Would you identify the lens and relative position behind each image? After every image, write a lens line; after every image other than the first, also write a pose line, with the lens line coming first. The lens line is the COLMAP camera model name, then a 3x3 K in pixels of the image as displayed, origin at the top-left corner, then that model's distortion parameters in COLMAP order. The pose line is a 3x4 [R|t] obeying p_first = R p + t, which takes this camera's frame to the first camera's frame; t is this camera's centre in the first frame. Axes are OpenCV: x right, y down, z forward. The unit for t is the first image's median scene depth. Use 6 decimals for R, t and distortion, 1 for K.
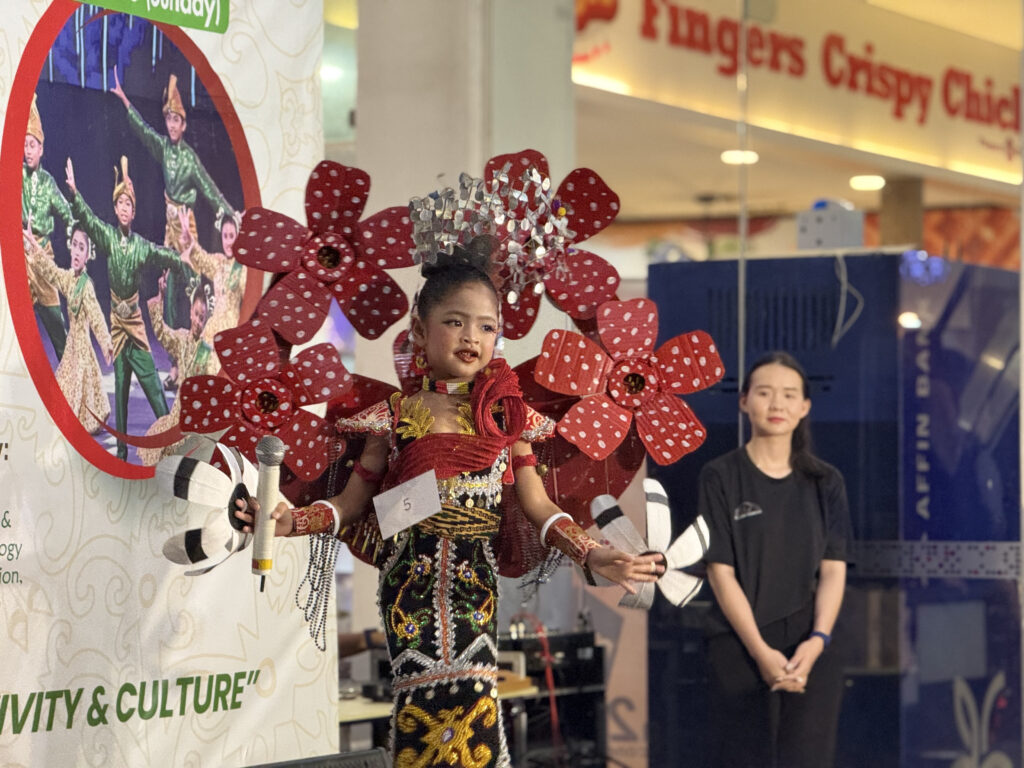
lens RADIAL K [[3527.8, 0, 512.0], [0, 3527.8, 384.0], [0, 0, 1]] dist [0.084125, 3.612831]
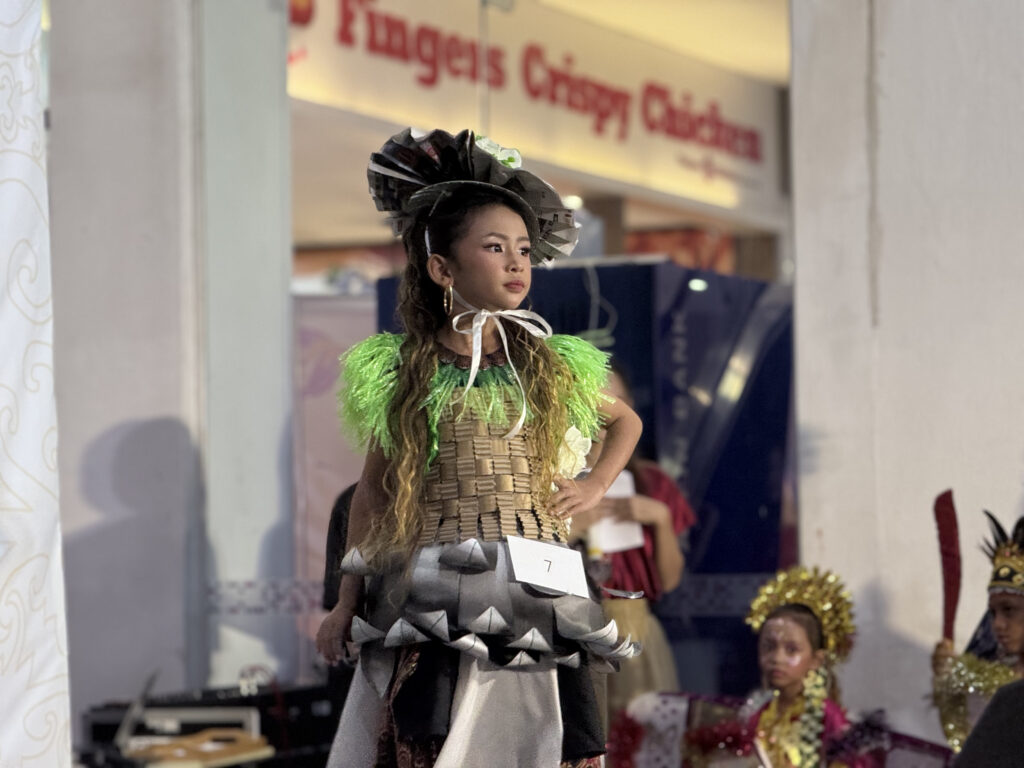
lens RADIAL K [[3527.8, 0, 512.0], [0, 3527.8, 384.0], [0, 0, 1]] dist [0.084125, 3.612831]
pose [[0.994405, -0.014494, 0.104632, -0.033730], [0.015809, 0.999806, -0.011750, 0.006952], [-0.104442, 0.013338, 0.994442, 0.137180]]
